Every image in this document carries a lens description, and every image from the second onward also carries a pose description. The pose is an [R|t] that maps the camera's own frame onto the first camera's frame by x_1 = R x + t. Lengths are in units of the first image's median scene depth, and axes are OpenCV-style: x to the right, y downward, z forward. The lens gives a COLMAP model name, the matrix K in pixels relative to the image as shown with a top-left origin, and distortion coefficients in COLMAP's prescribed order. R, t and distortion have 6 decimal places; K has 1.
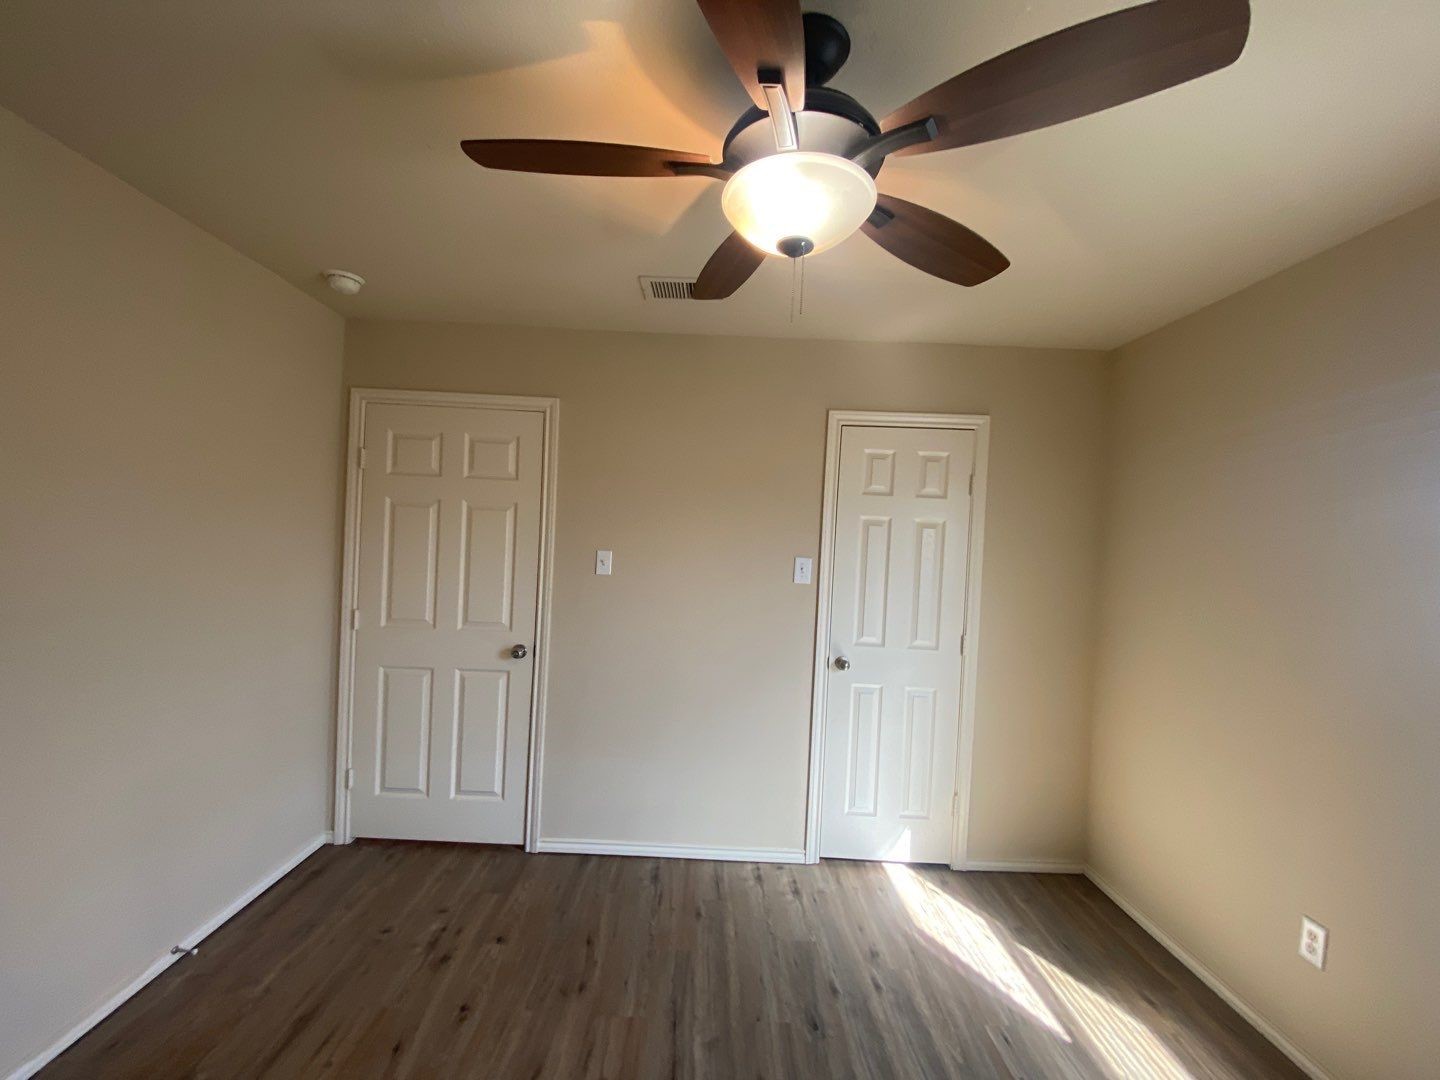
lens RADIAL K [[582.0, 0, 707.6], [0, 582.0, 540.8], [0, 0, 1]] dist [0.011255, -0.015498]
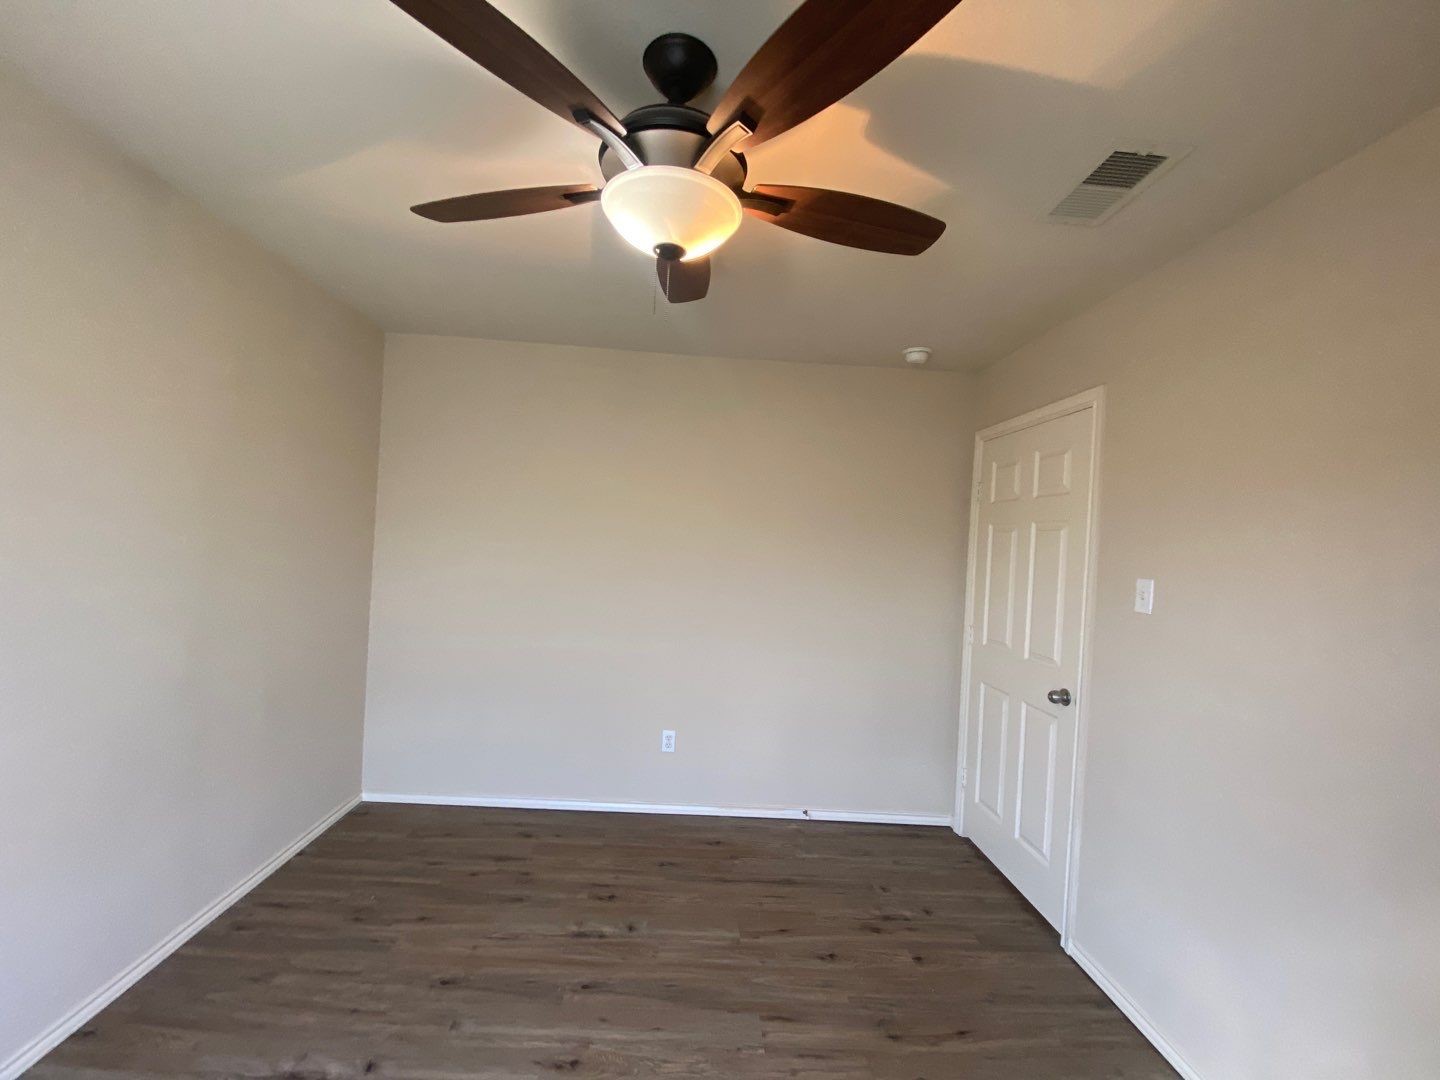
lens RADIAL K [[582.0, 0, 705.3], [0, 582.0, 537.1], [0, 0, 1]] dist [0.011255, -0.015498]
pose [[0.033239, -0.046042, -0.998386, 0.646327], [-0.059651, 0.997066, -0.047967, 0.040303], [0.997666, 0.061149, 0.030396, 0.562083]]
